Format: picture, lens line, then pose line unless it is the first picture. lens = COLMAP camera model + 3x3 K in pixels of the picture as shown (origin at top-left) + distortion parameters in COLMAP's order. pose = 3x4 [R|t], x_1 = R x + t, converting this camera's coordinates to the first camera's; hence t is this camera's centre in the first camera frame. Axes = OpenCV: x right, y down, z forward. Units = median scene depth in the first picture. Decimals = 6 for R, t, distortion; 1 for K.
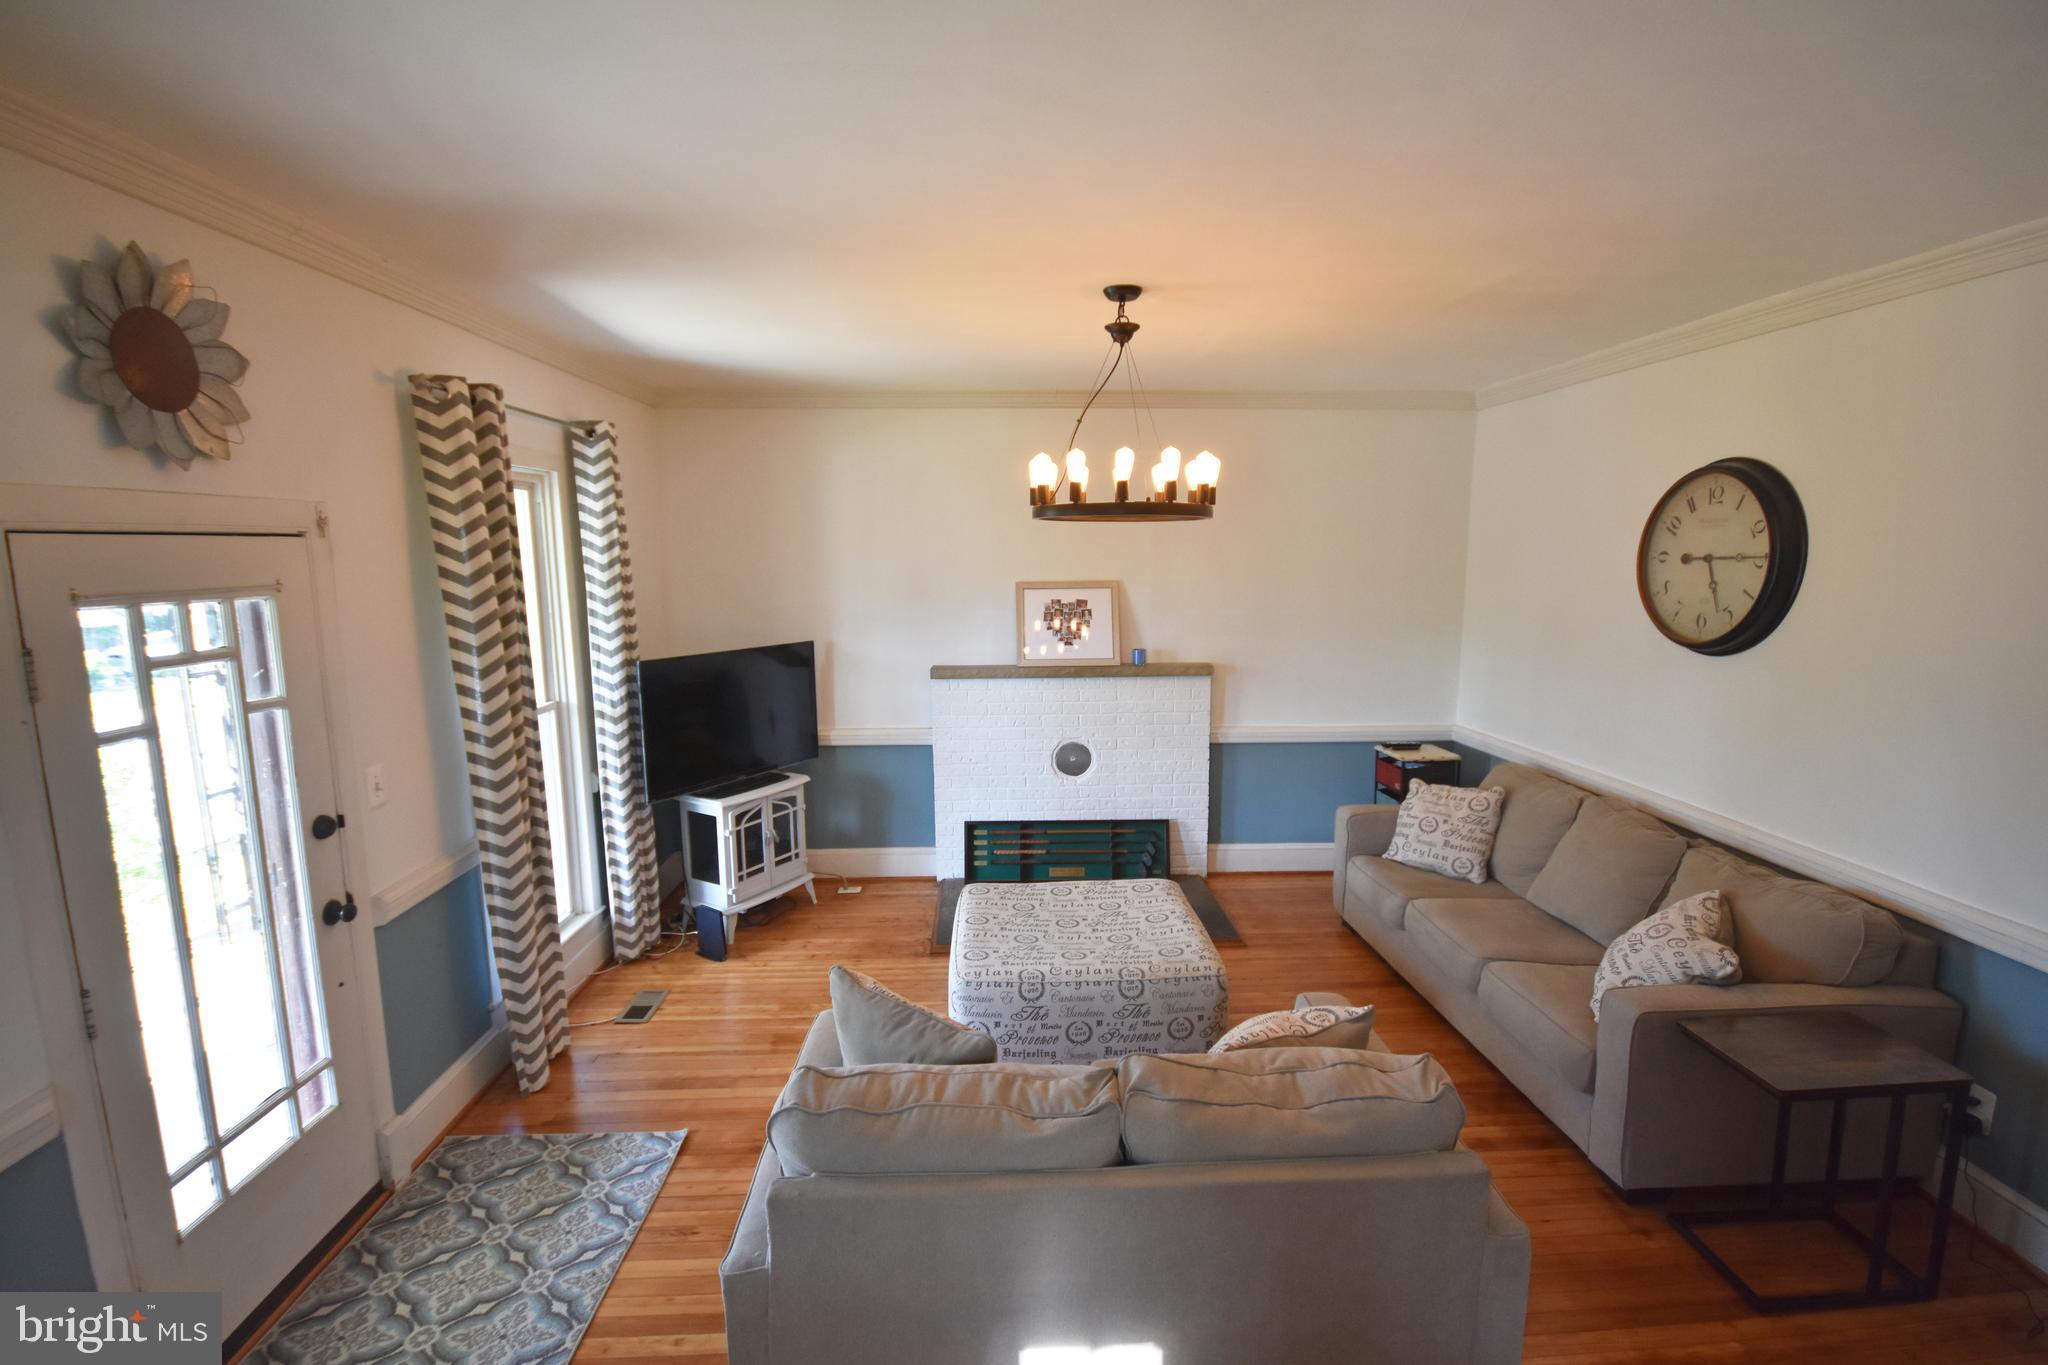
lens RADIAL K [[910.6, 0, 1020.5], [0, 910.6, 682.0], [0, 0, 1]] dist [-0.002595, -0.000646]
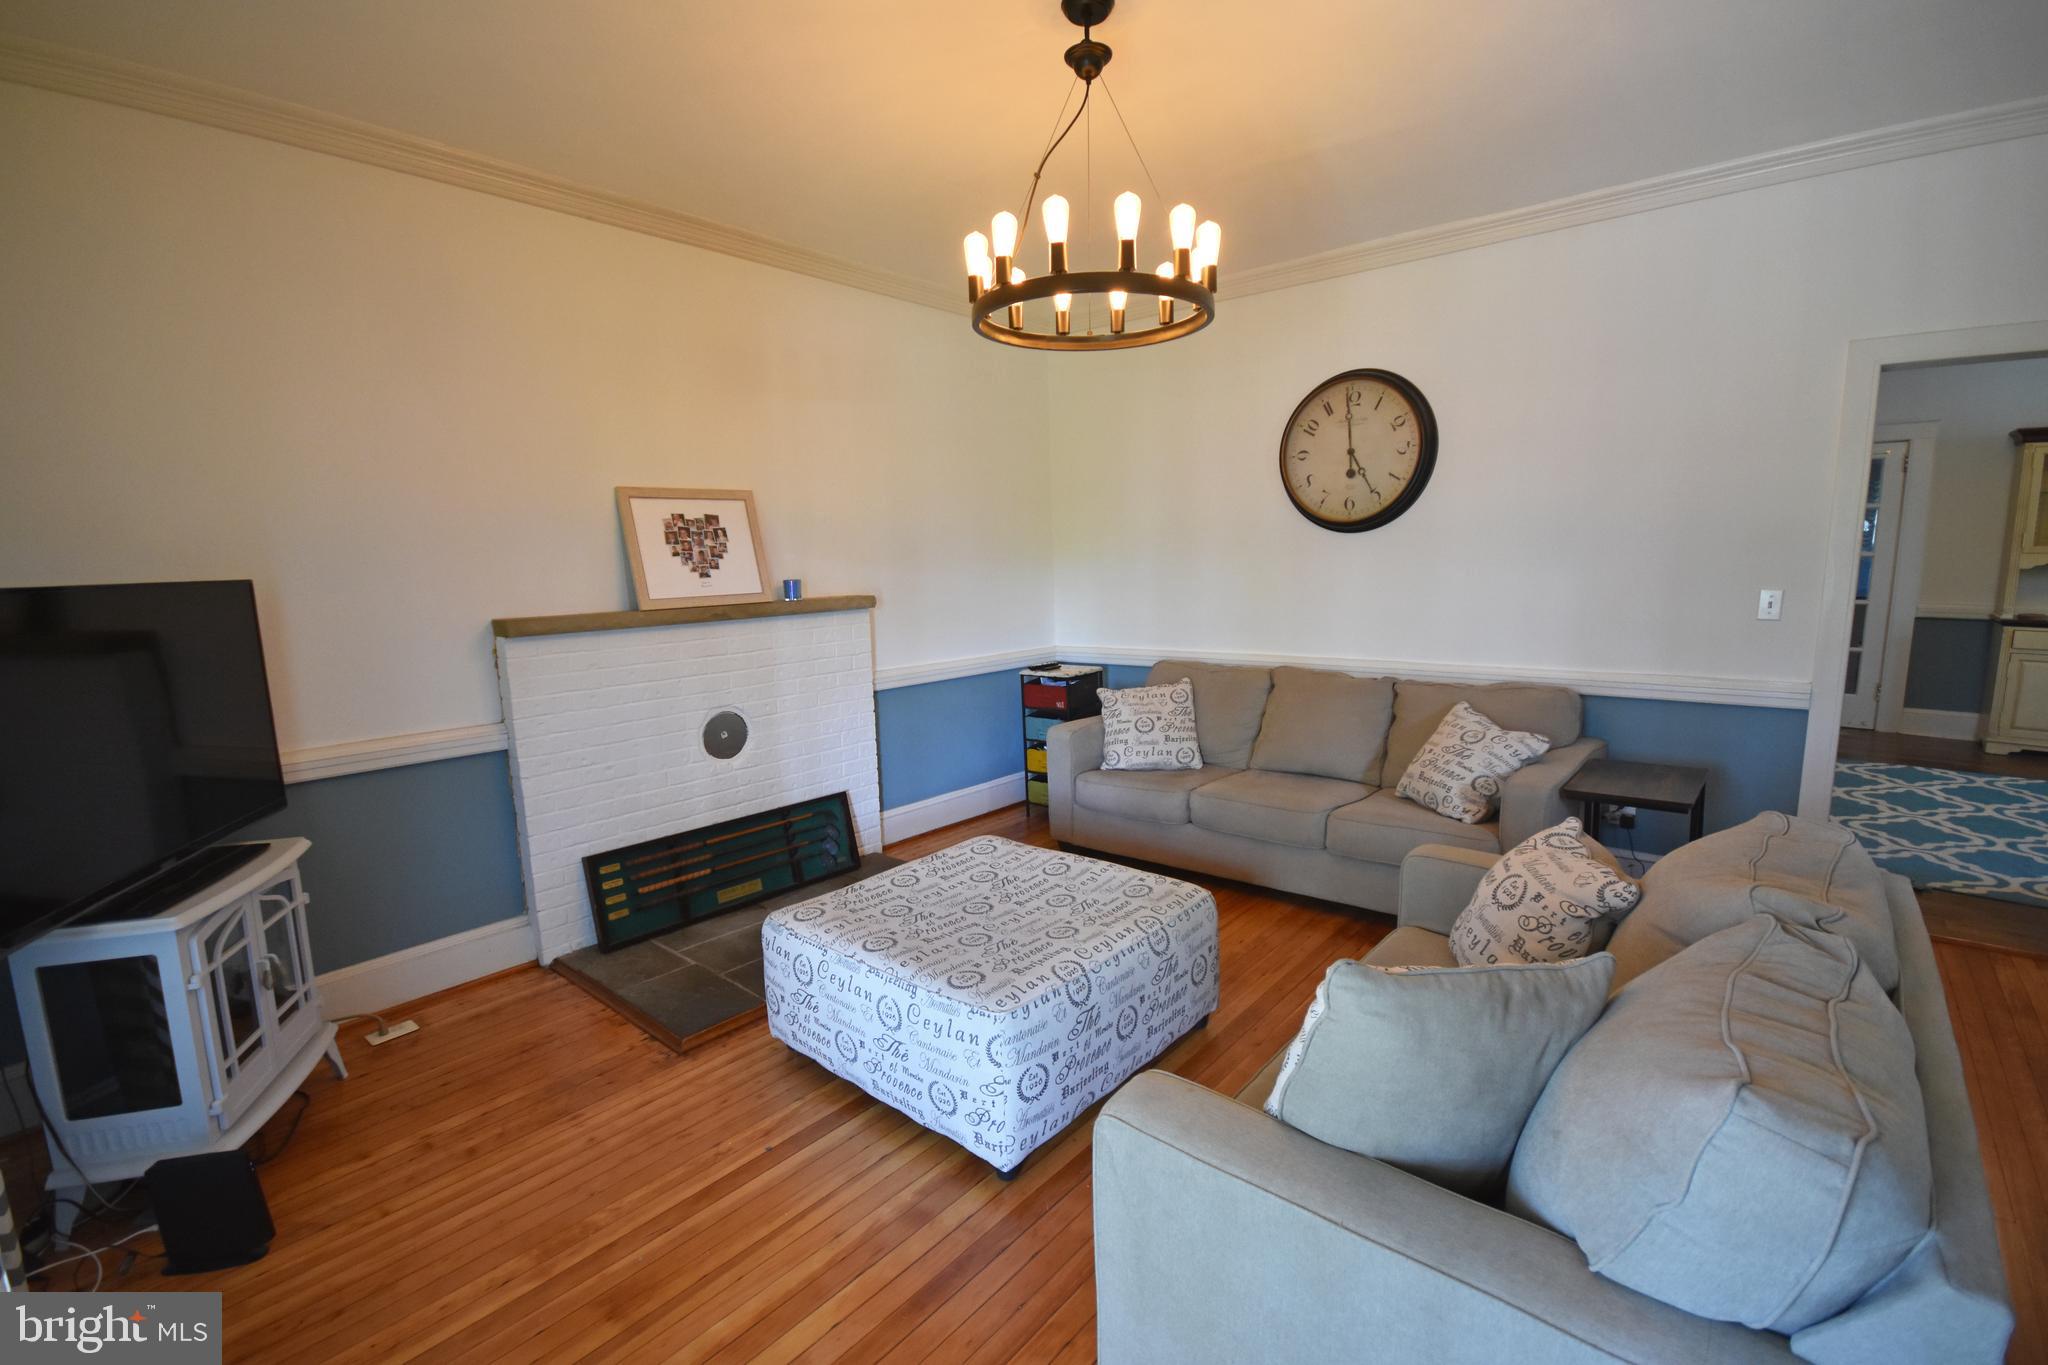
lens RADIAL K [[910.6, 0, 1026.6], [0, 910.6, 684.2], [0, 0, 1]] dist [-0.002595, -0.000646]
pose [[0.677740, -0.115000, 0.726253, -0.323446], [0.126158, 0.991234, 0.039228, 0.049403], [-0.724398, 0.065036, 0.686307, 0.351879]]
